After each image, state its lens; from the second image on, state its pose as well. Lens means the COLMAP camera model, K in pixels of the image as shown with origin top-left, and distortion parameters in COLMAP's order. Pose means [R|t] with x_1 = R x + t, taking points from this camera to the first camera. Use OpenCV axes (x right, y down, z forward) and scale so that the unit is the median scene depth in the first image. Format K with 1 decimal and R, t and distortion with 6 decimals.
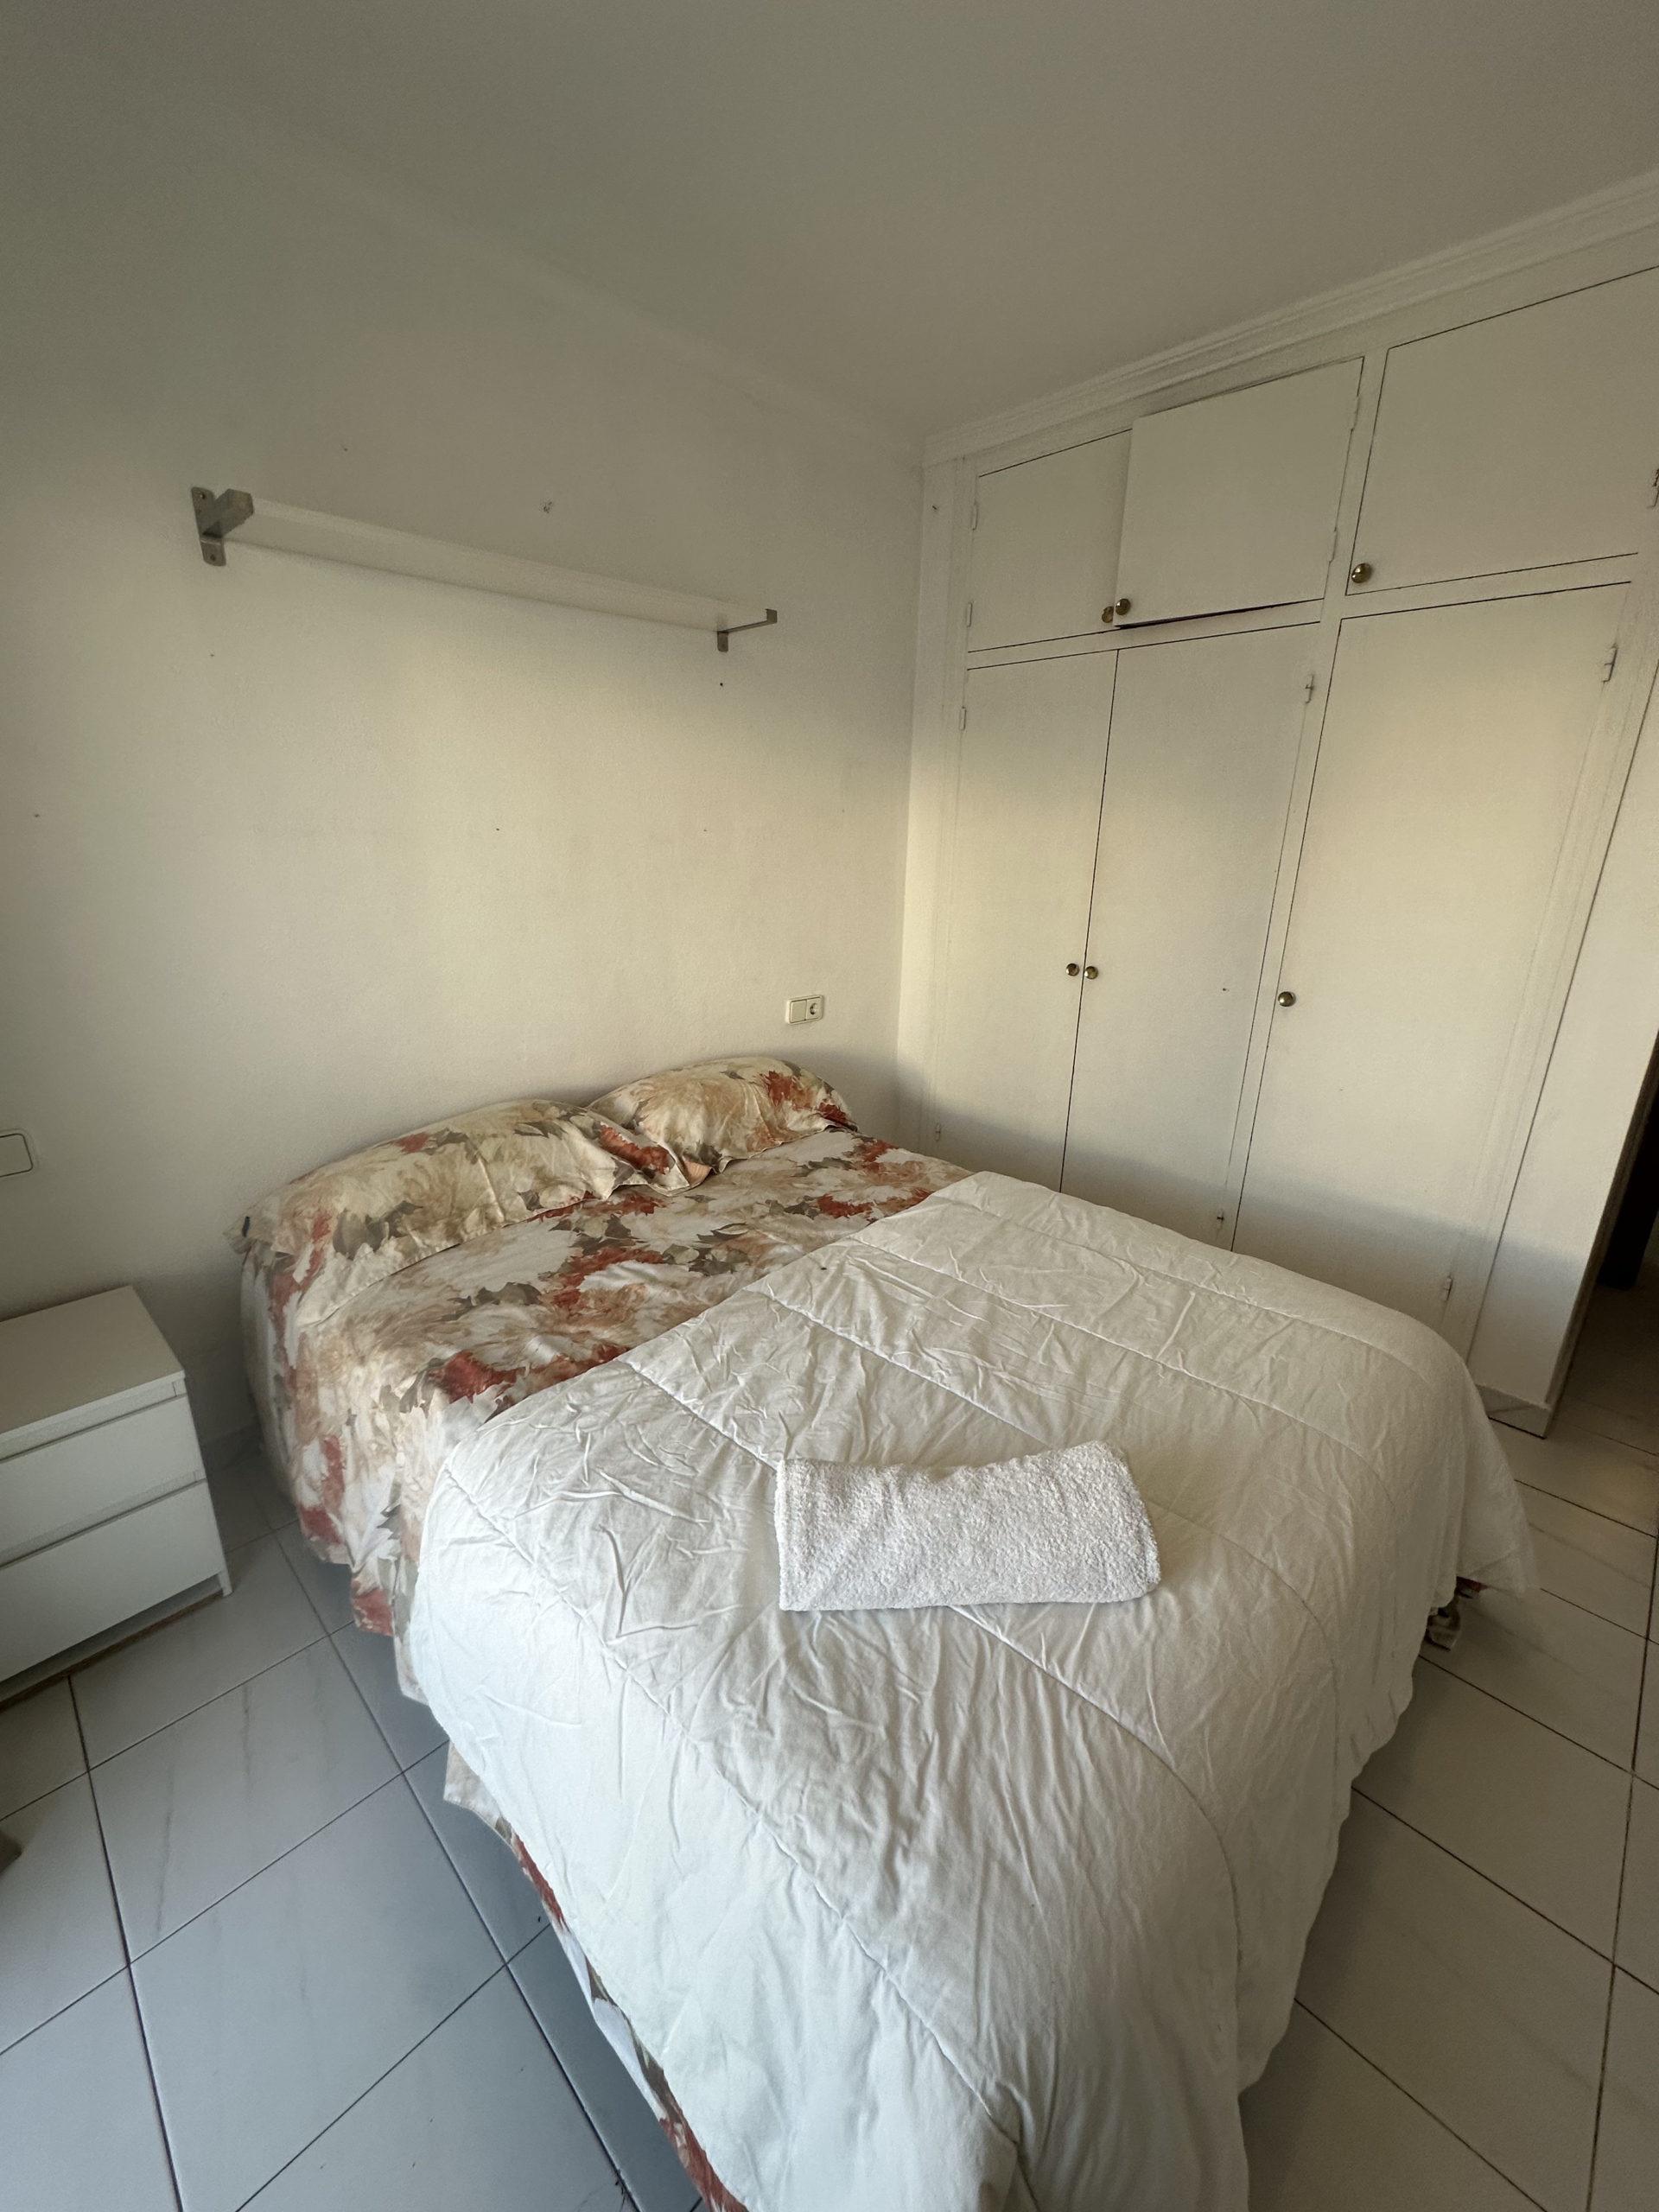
lens RADIAL K [[870.5, 0, 827.5], [0, 870.5, 1116.5], [0, 0, 1]] dist [0.000354, -0.005294]
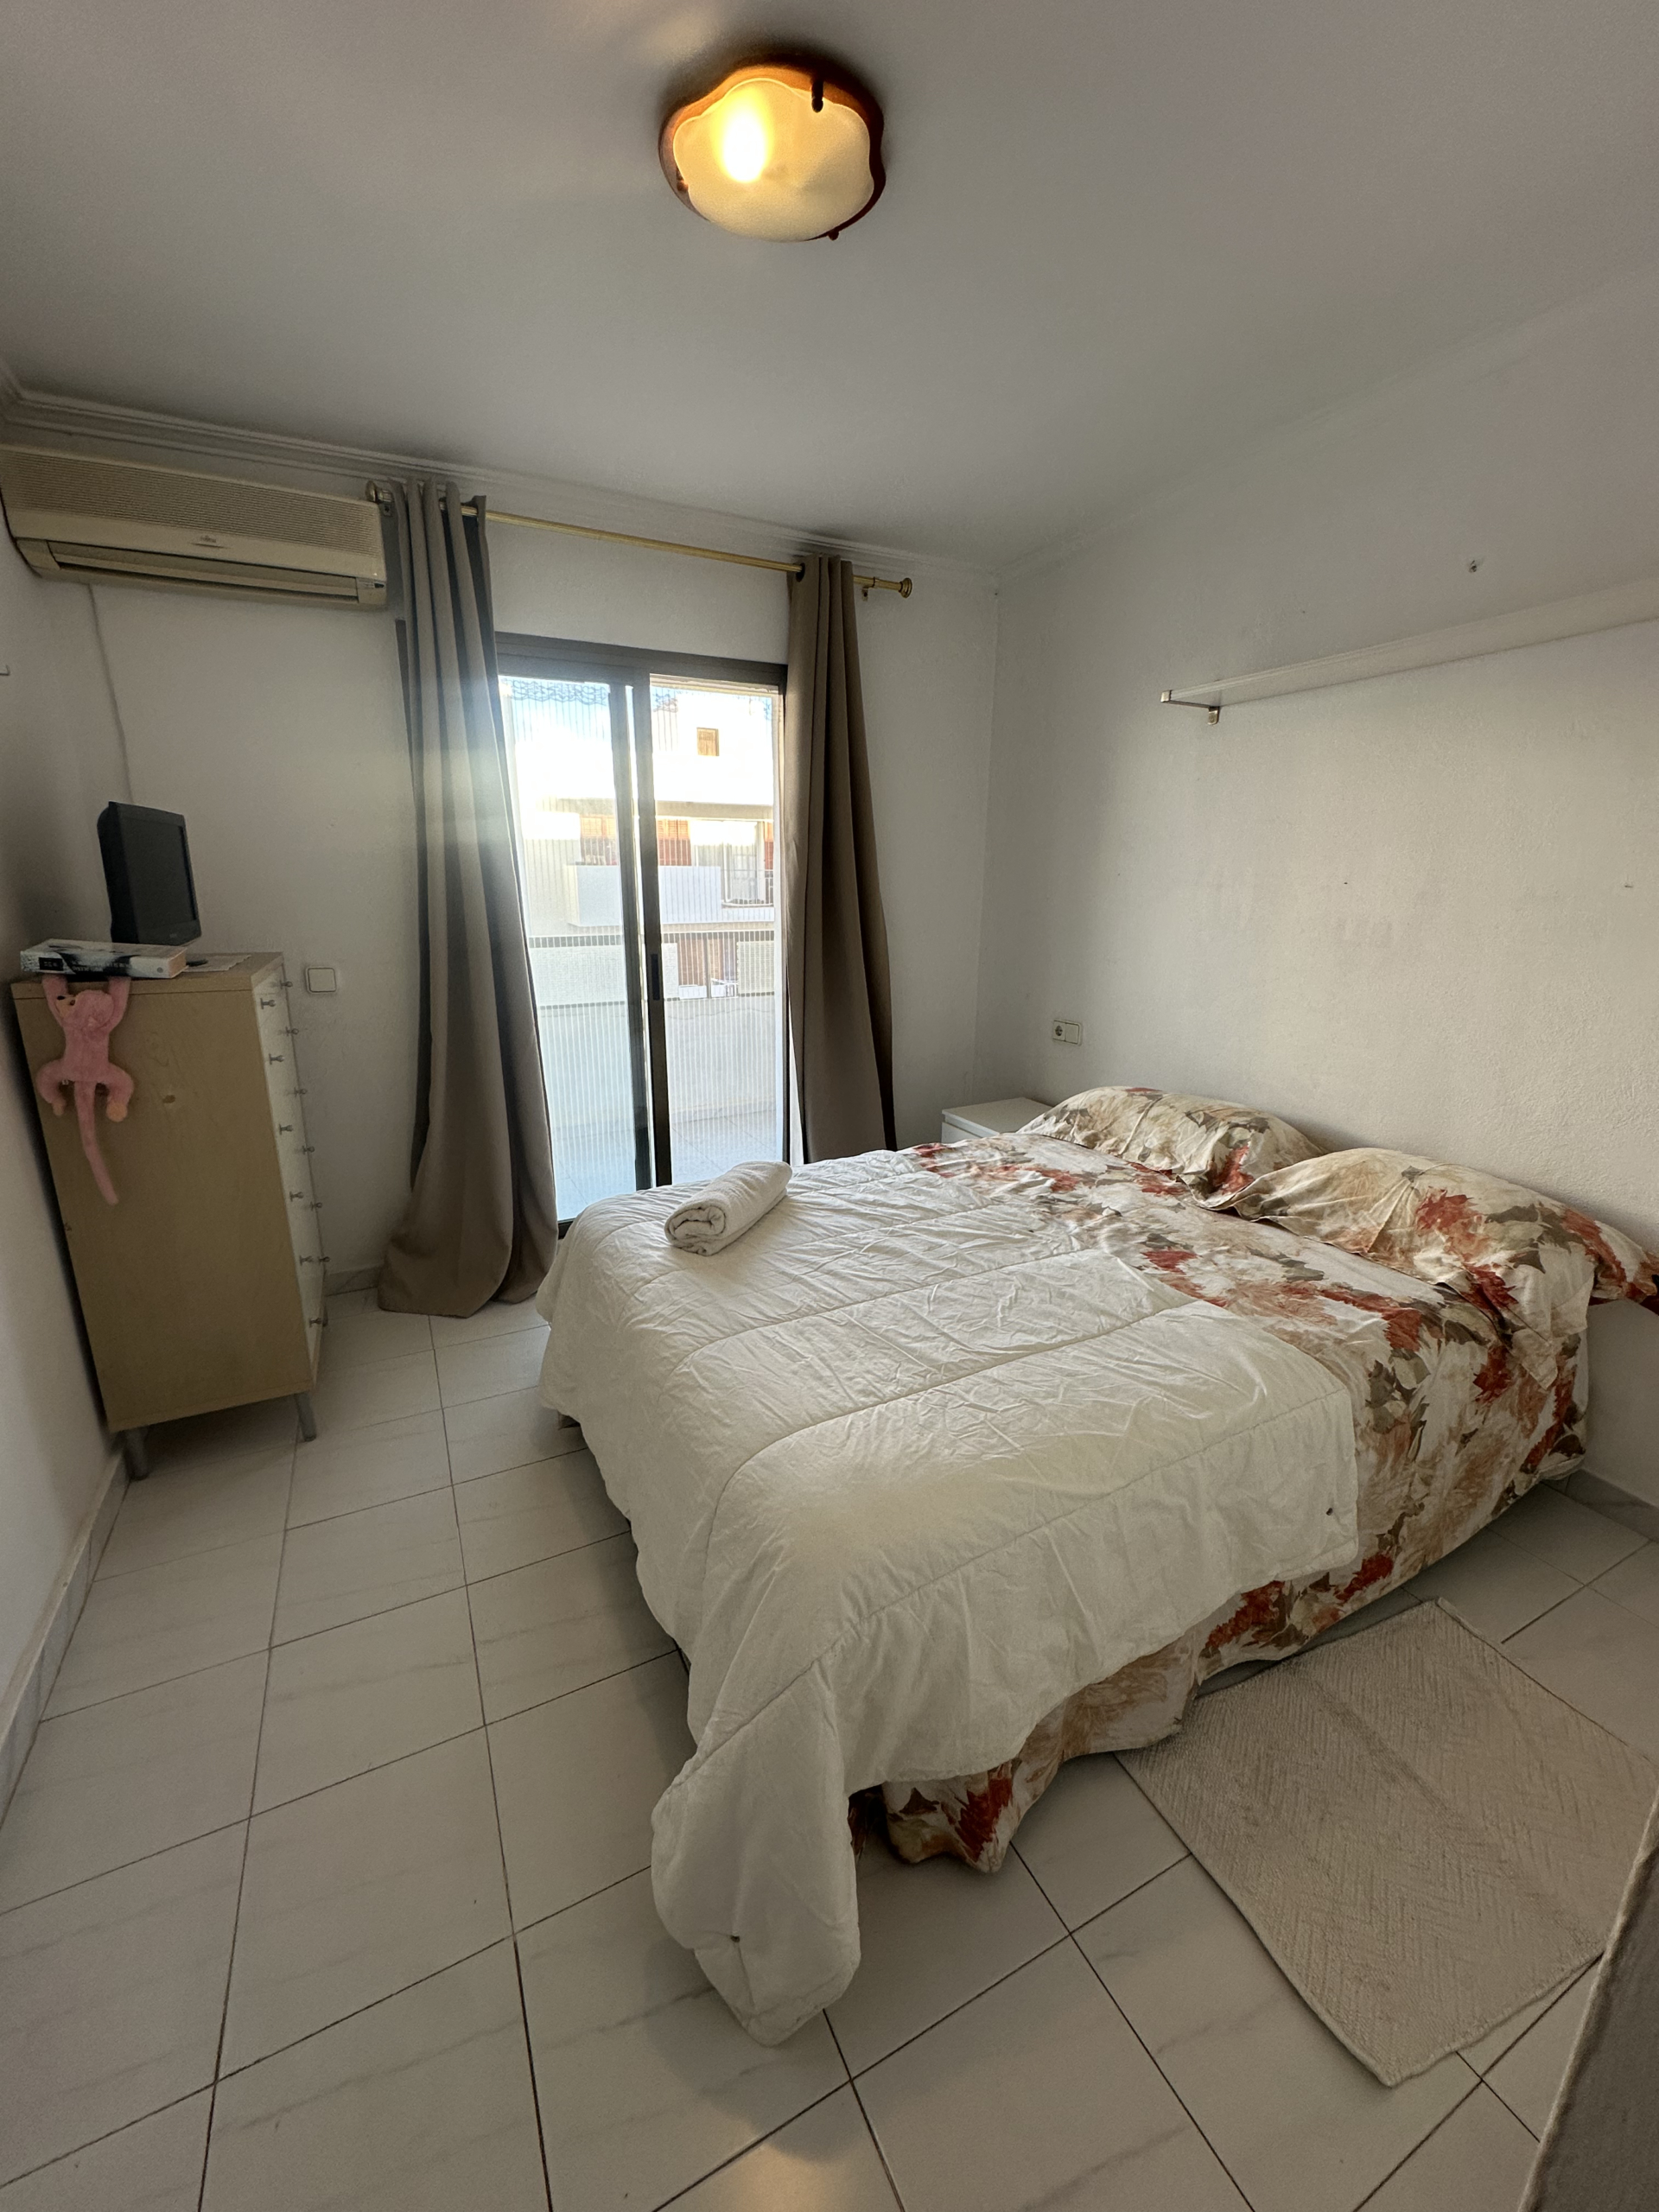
lens RADIAL K [[885.9, 0, 825.1], [0, 885.9, 1105.3], [0, 0, 1]] dist [-0.003803, 0.000117]
pose [[-0.318883, 0.227501, -0.920085, 0.980981], [-0.308803, 0.892856, 0.327793, -0.247429], [0.896077, 0.388653, -0.214464, 0.776765]]
